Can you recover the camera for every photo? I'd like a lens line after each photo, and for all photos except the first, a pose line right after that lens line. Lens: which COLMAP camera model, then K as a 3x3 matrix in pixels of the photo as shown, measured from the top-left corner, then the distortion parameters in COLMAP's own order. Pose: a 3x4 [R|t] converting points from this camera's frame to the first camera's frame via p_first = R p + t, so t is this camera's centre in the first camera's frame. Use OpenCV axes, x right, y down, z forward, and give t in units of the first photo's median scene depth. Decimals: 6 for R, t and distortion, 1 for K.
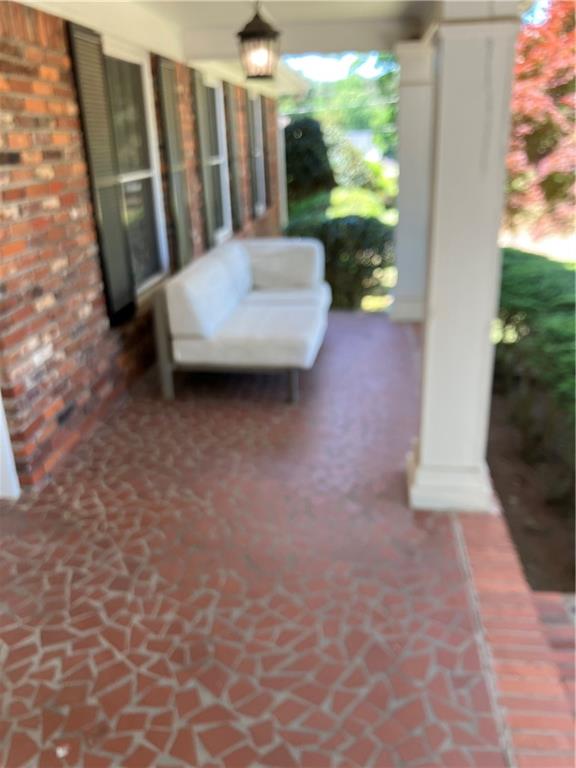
lens RADIAL K [[645.3, 0, 288.0], [0, 645.3, 384.0], [0, 0, 1]] dist [-0.002674, -0.005563]
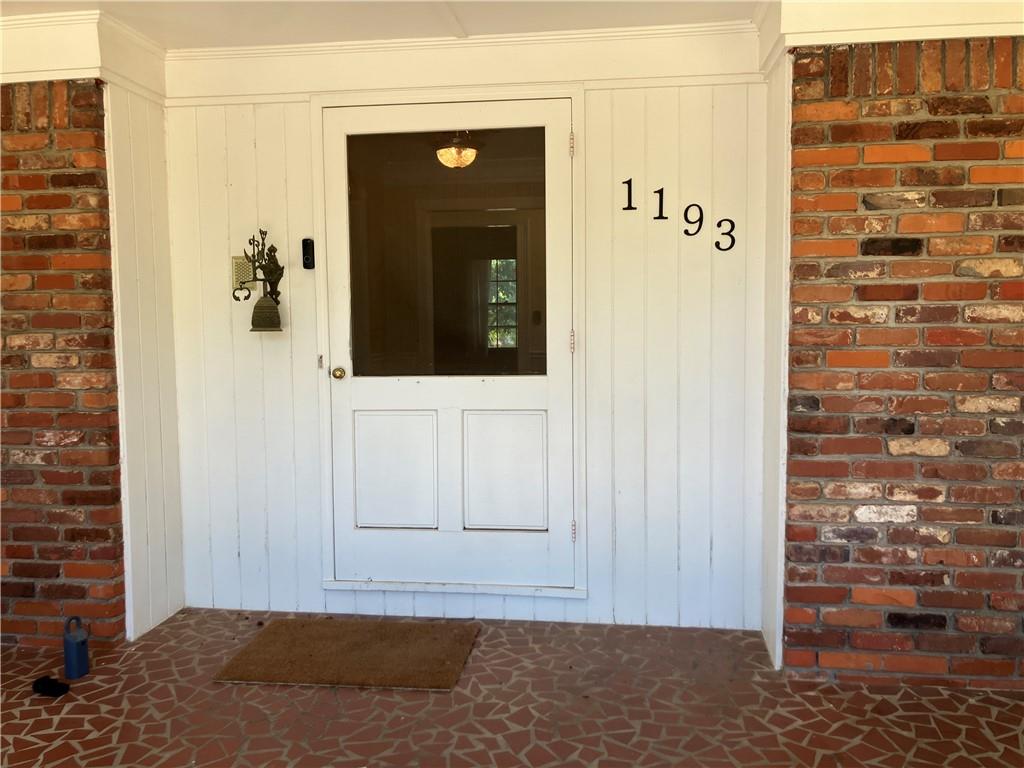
lens RADIAL K [[860.4, 0, 512.0], [0, 860.4, 384.0], [0, 0, 1]] dist [-0.002674, -0.005563]
pose [[-0.013964, 0.119782, -0.992702, 0.559152], [-0.351596, 0.928809, 0.117019, -0.149796], [0.936048, 0.350664, 0.029145, 0.568163]]
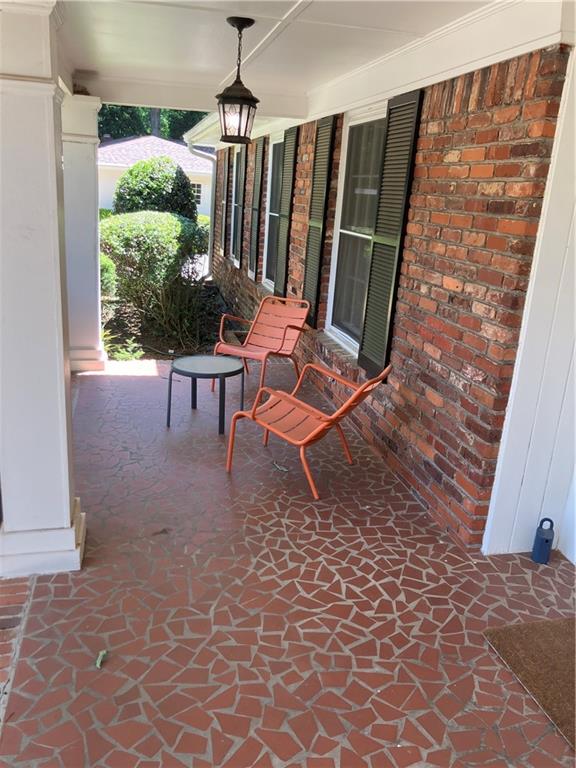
lens RADIAL K [[630.1, 0, 287.6], [0, 630.1, 374.1], [0, 0, 1]] dist [0.012738, 0.002885]
pose [[-0.937890, 0.082519, -0.336976, 0.080026], [-0.144311, 0.790492, 0.595229, -0.290839], [0.315495, 0.606888, -0.729486, 0.701452]]
